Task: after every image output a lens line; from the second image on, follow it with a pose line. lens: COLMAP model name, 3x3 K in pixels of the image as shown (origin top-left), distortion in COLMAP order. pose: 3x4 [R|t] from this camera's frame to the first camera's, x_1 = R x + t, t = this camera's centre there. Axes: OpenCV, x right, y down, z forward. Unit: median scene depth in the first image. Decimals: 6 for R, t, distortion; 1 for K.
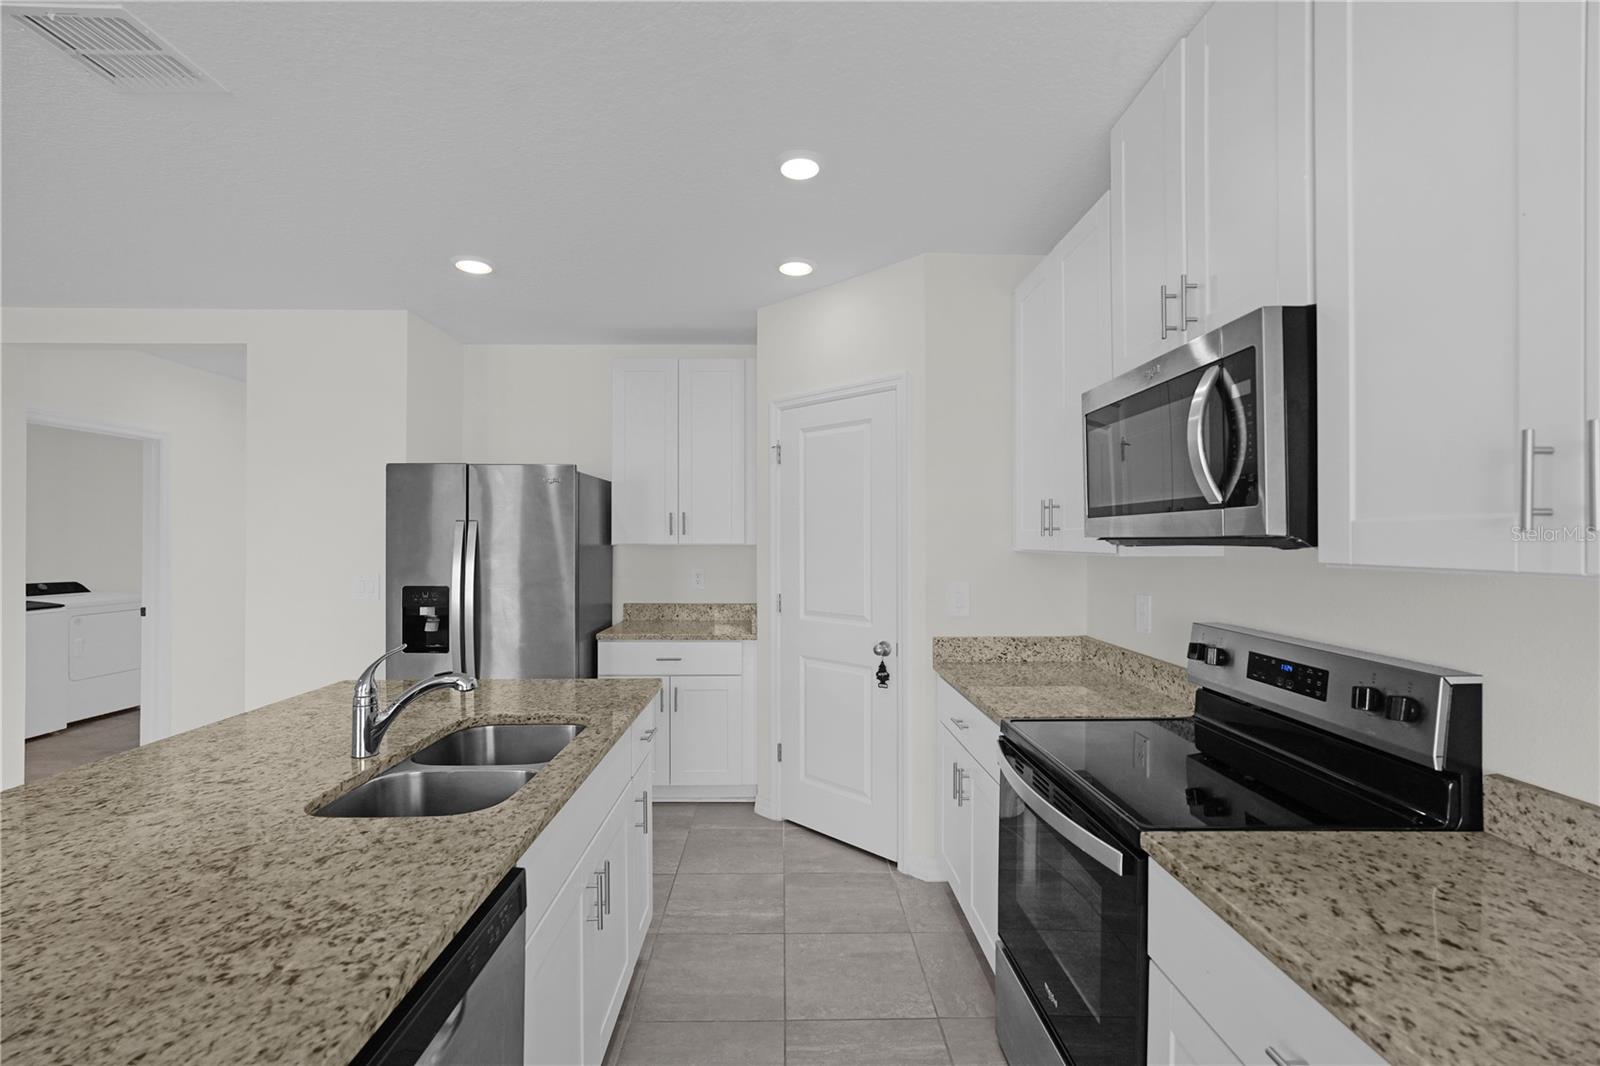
lens RADIAL K [[707.9, 0, 800.0], [0, 707.9, 533.0], [0, 0, 1]] dist [-0.003344, 0.000054]
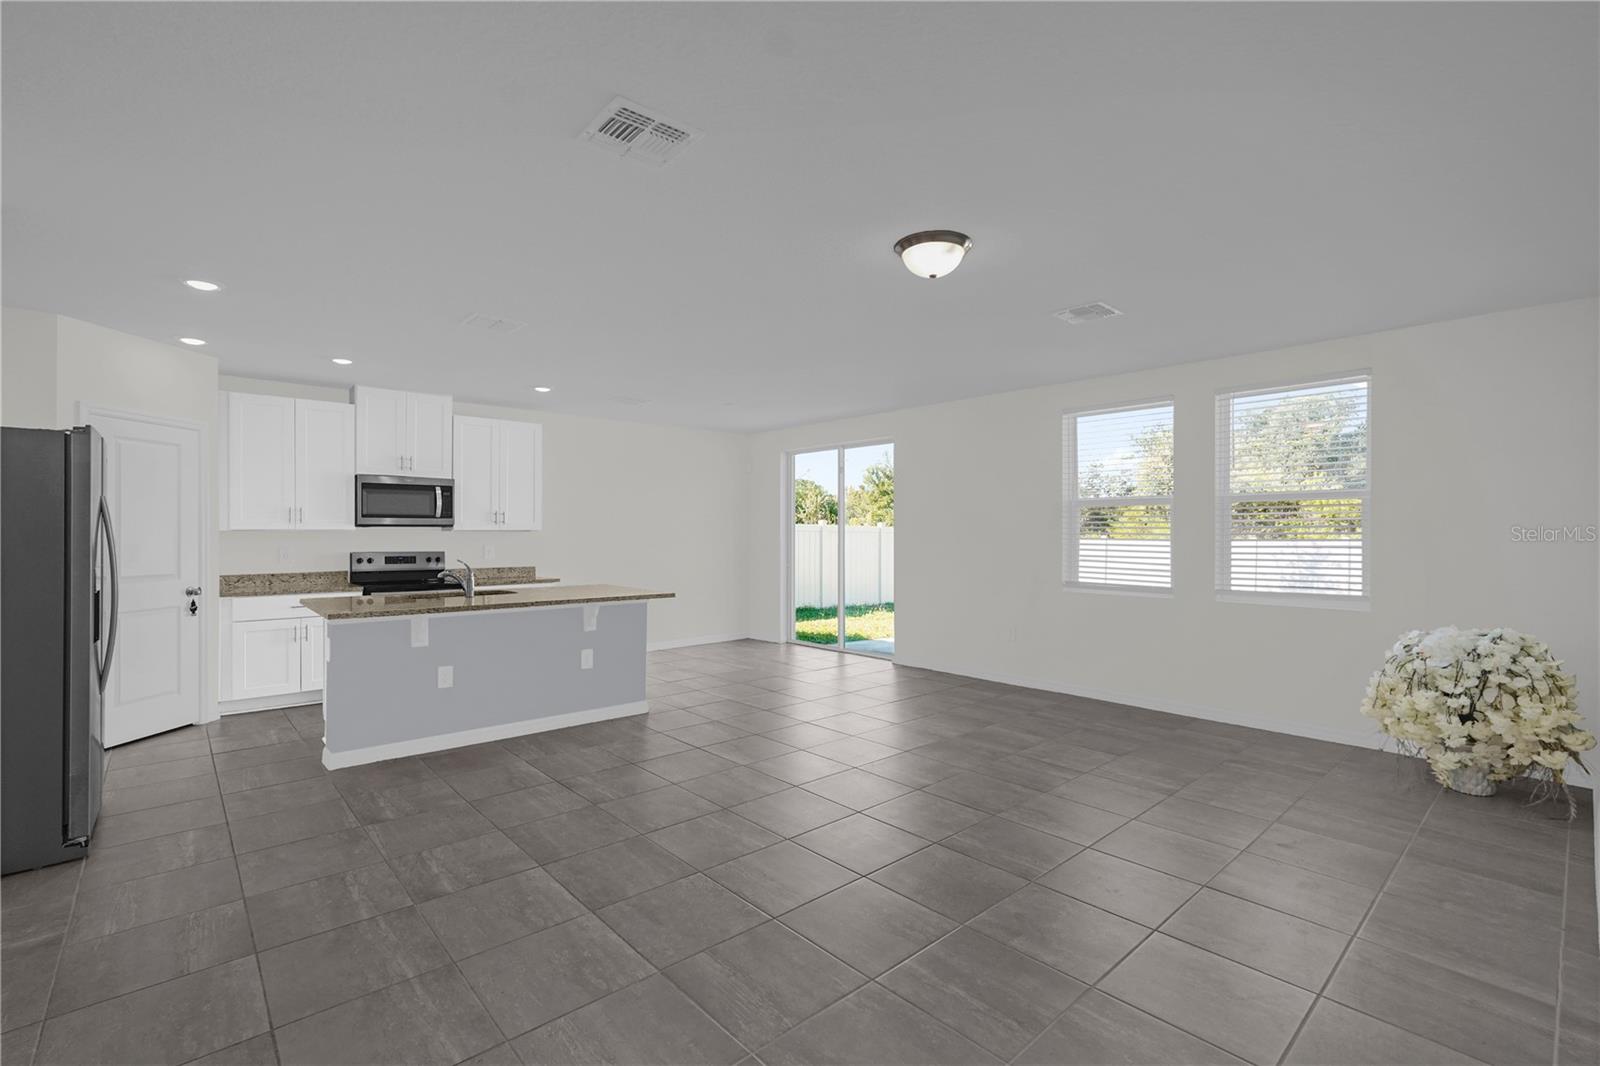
lens RADIAL K [[707.9, 0, 800.0], [0, 707.9, 533.0], [0, 0, 1]] dist [-0.003344, 0.000054]
pose [[-0.645511, -0.000877, 0.763750, -4.185926], [-0.005017, 0.999983, -0.003092, 0.062013], [-0.763734, -0.005828, -0.645505, 2.074052]]
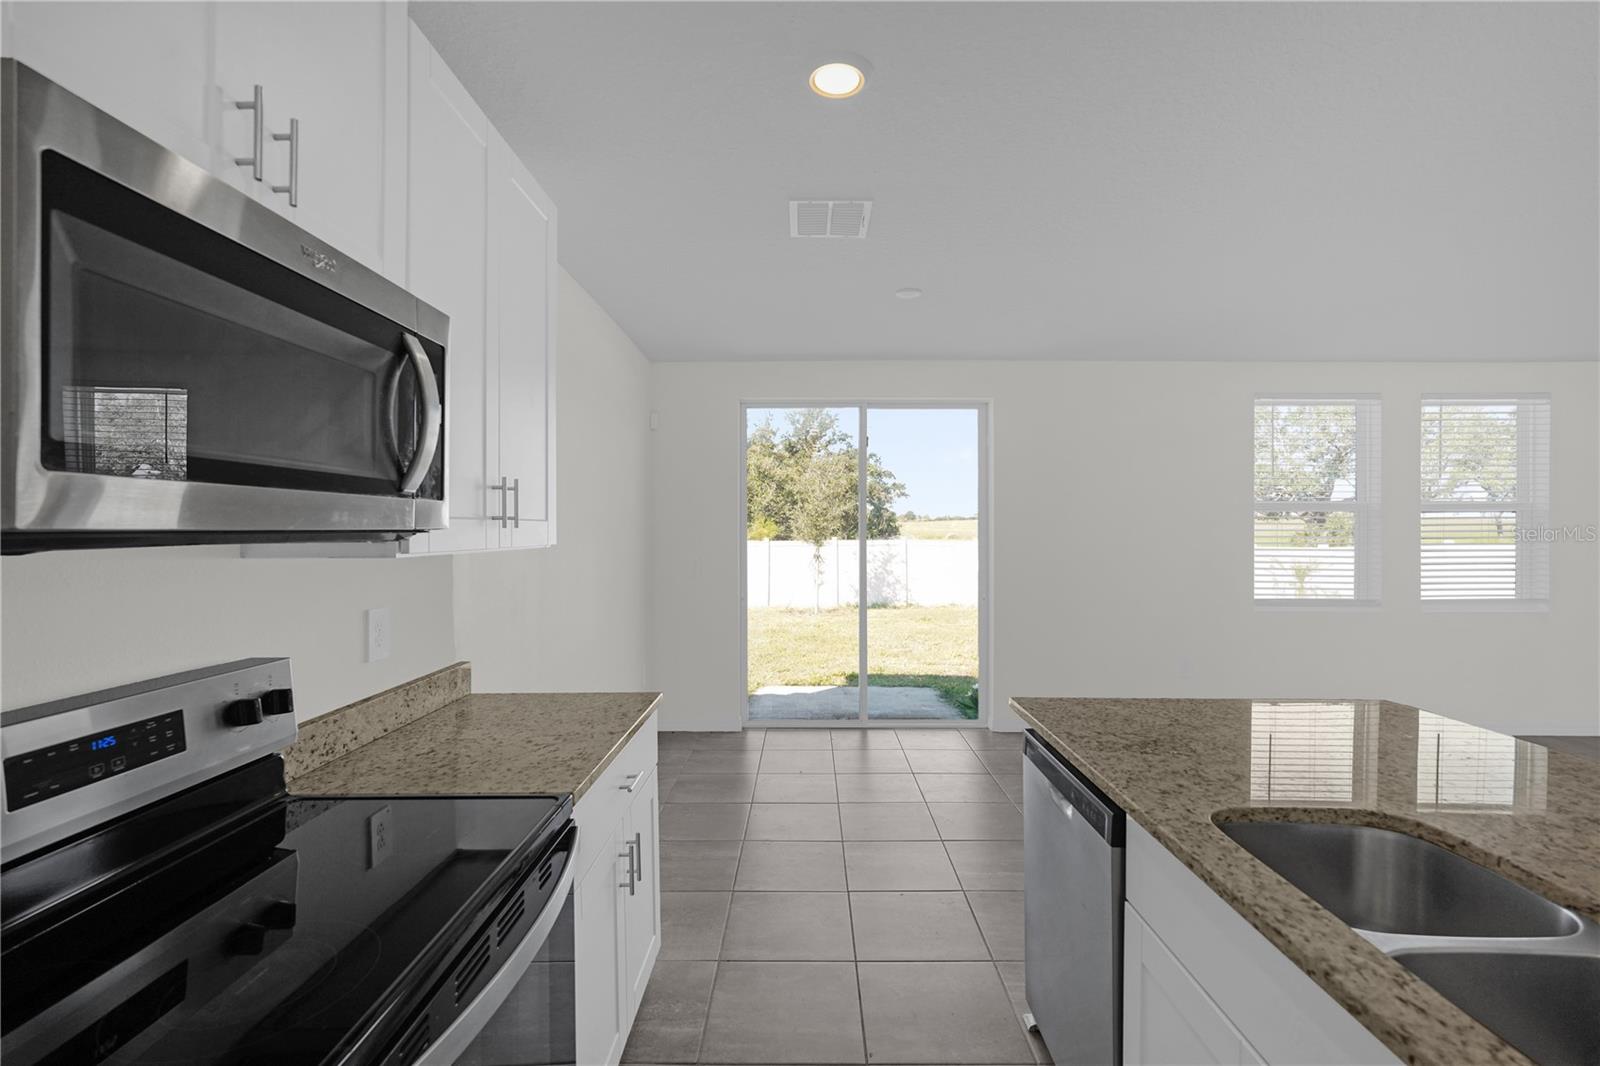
lens RADIAL K [[720.5, 0, 800.0], [0, 720.5, 533.0], [0, 0, 1]] dist [-0.013534, 0.007603]
pose [[-0.999367, -0.000673, 0.035567, 0.070992], [-0.000775, 0.999996, -0.002838, 0.011042], [-0.035565, -0.002864, -0.999363, 1.814531]]
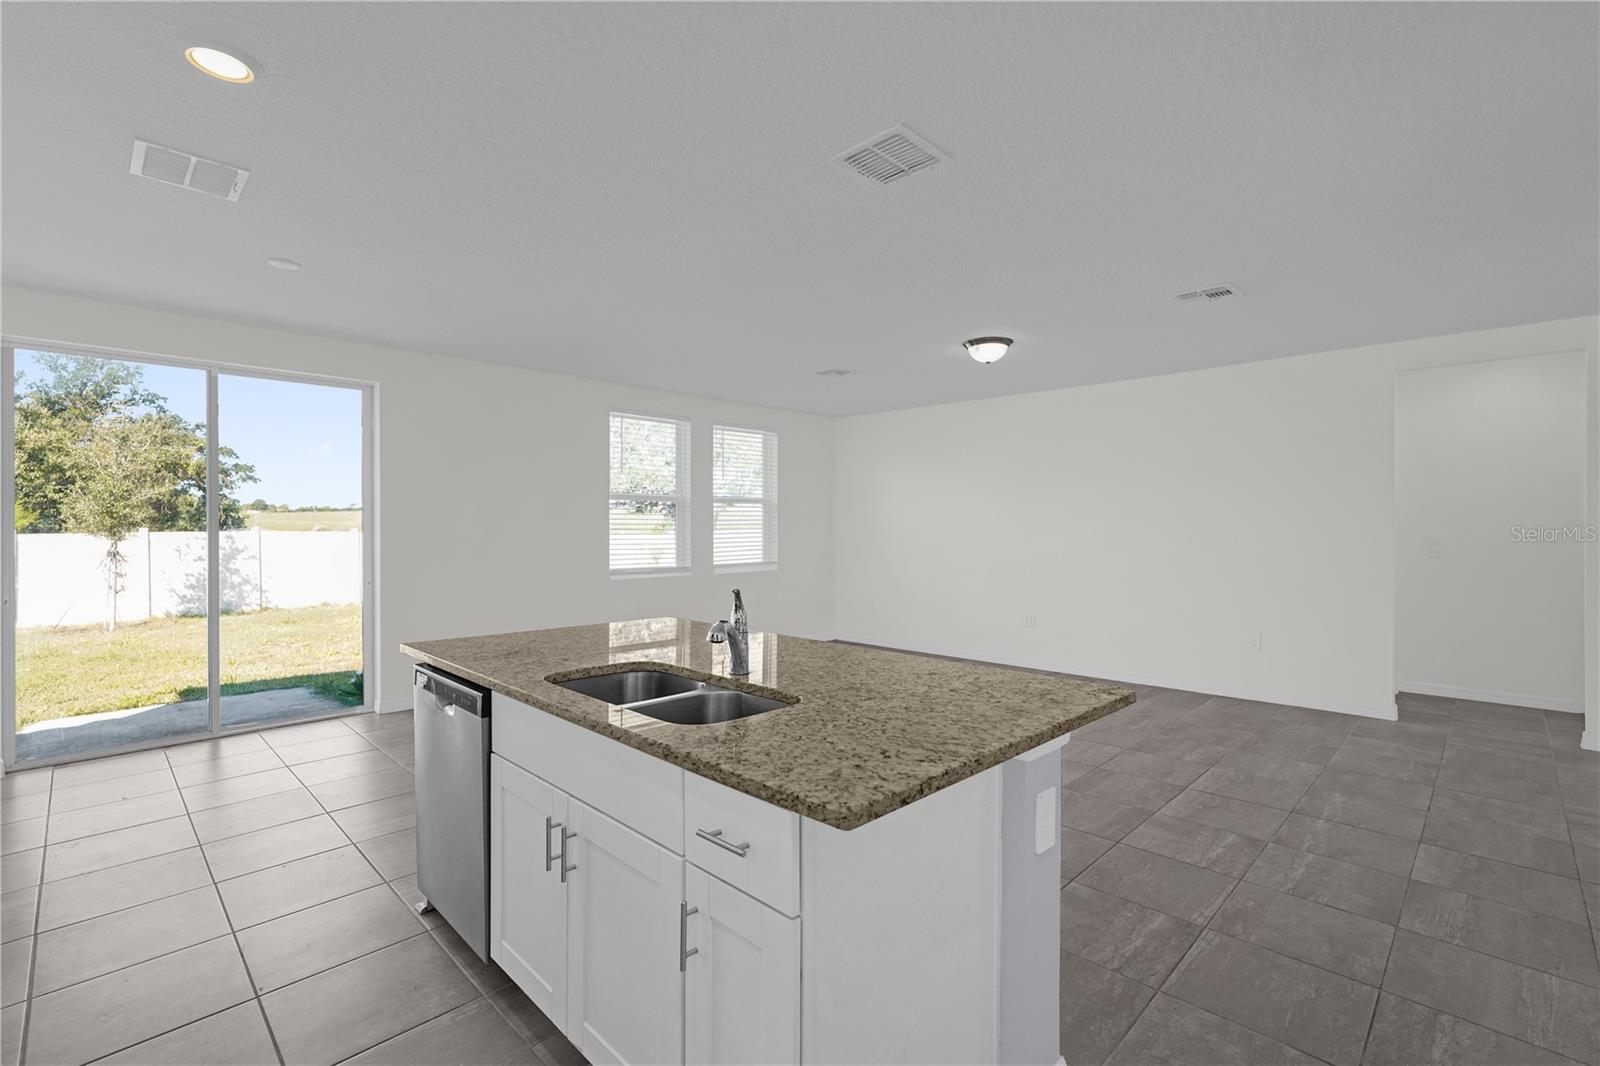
lens RADIAL K [[720.5, 0, 800.0], [0, 720.5, 533.0], [0, 0, 1]] dist [-0.013534, 0.007603]
pose [[-0.723401, 0.005122, -0.690409, 0.188455], [0.001159, 0.999980, 0.006205, 0.065153], [0.690427, 0.003689, -0.723393, 2.230819]]
